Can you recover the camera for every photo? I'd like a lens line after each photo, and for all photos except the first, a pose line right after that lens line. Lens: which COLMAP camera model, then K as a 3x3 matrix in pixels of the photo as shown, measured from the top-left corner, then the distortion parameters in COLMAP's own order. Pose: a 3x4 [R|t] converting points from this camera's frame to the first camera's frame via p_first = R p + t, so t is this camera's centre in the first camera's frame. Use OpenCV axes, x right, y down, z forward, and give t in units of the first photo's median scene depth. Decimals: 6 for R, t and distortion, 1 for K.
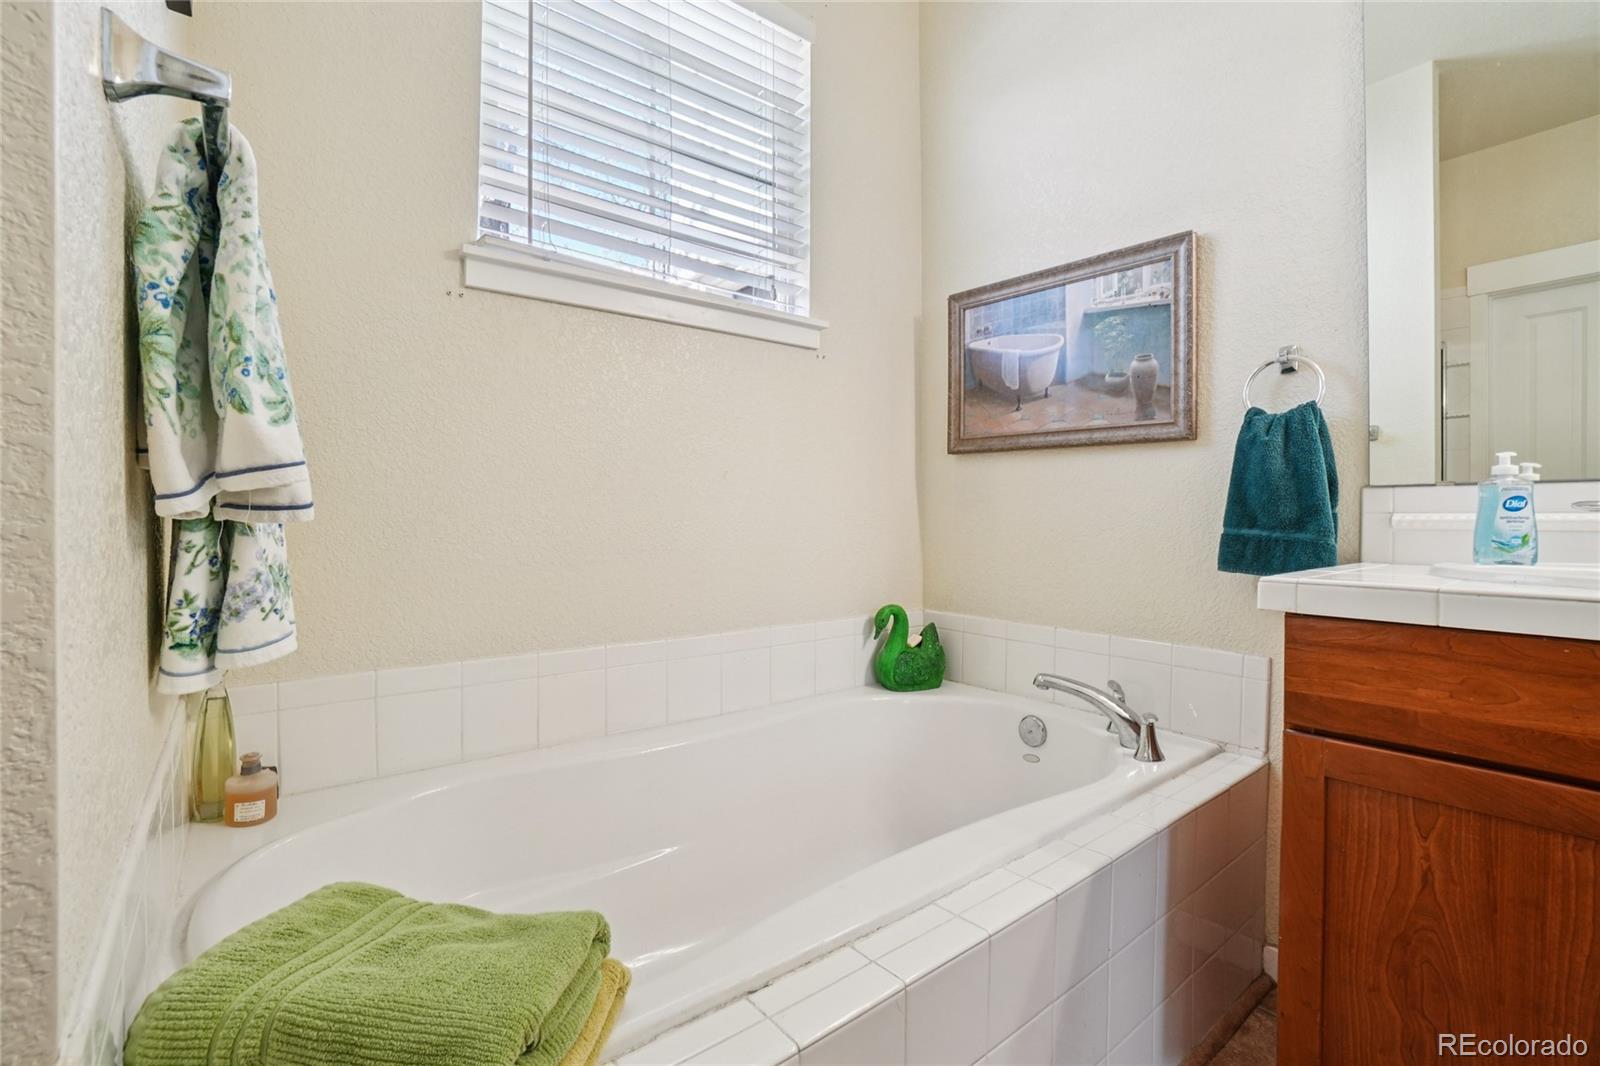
lens RADIAL K [[723.6, 0, 800.0], [0, 723.6, 533.0], [0, 0, 1]] dist [-0.038104, -0.000022]
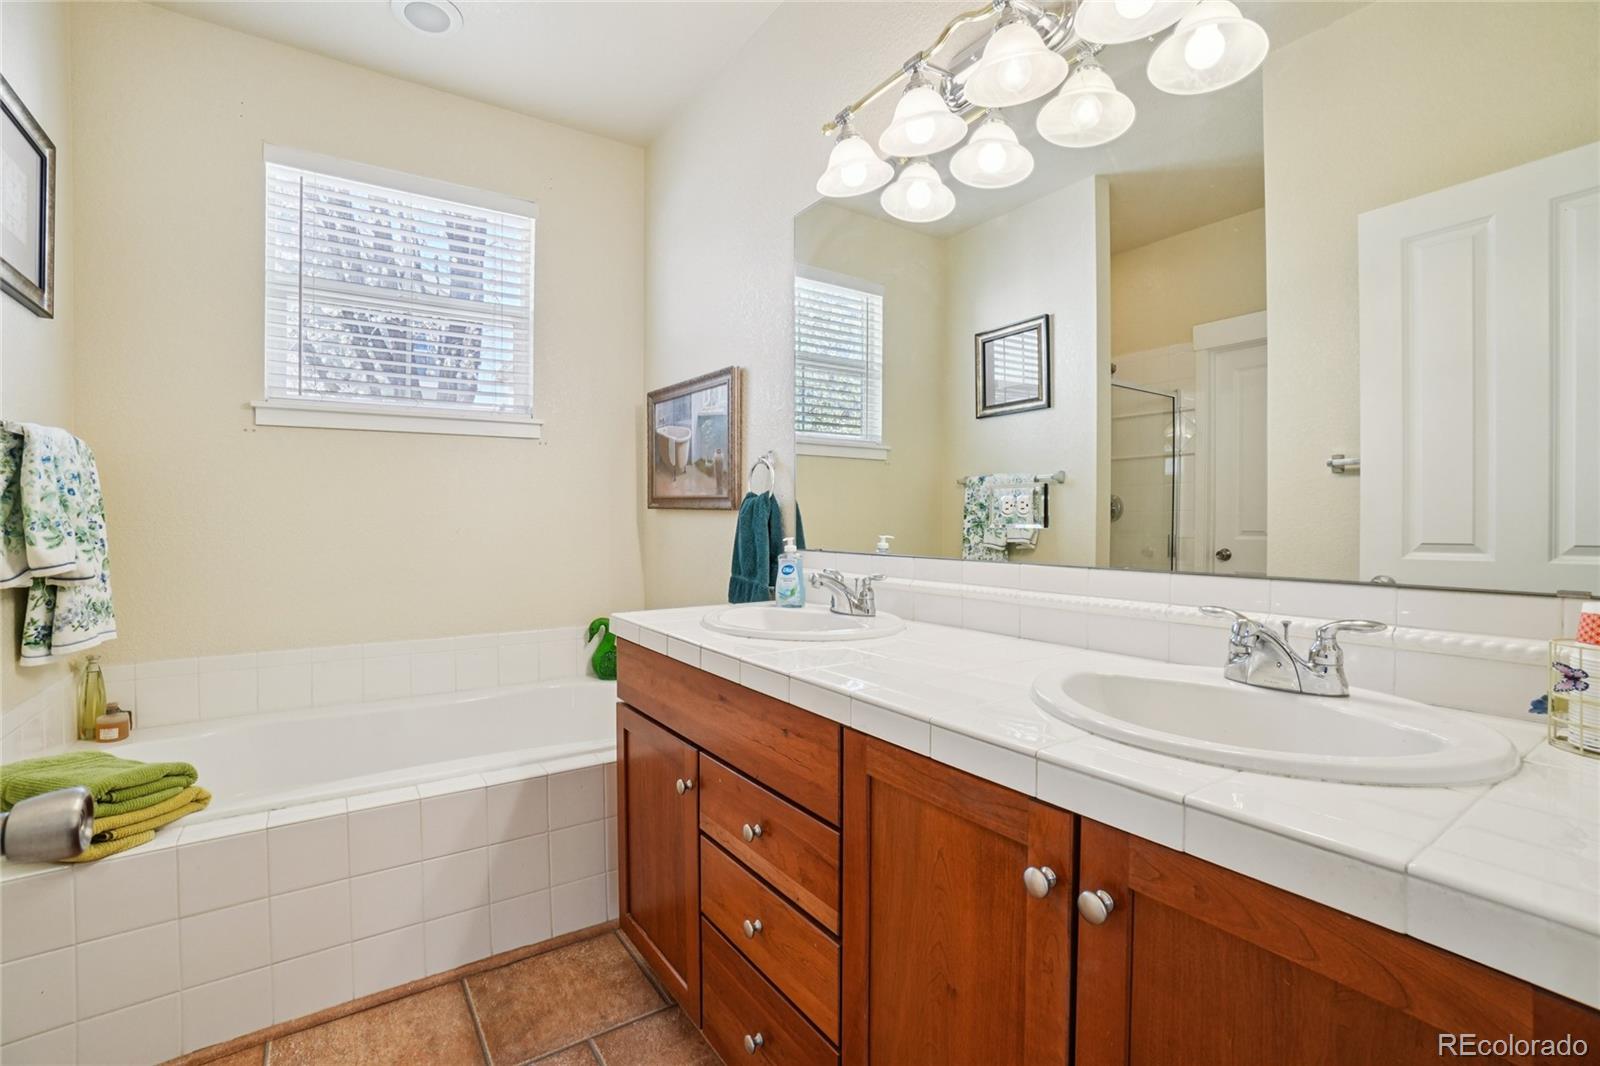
lens RADIAL K [[706.3, 0, 792.2], [0, 706.3, 526.9], [0, 0, 1]] dist [-0.062556, 0.016205]
pose [[0.997754, -0.001145, -0.066974, 1.095599], [0.000756, 0.999983, -0.005836, -0.126304], [0.066980, 0.005772, 0.997738, -0.611645]]
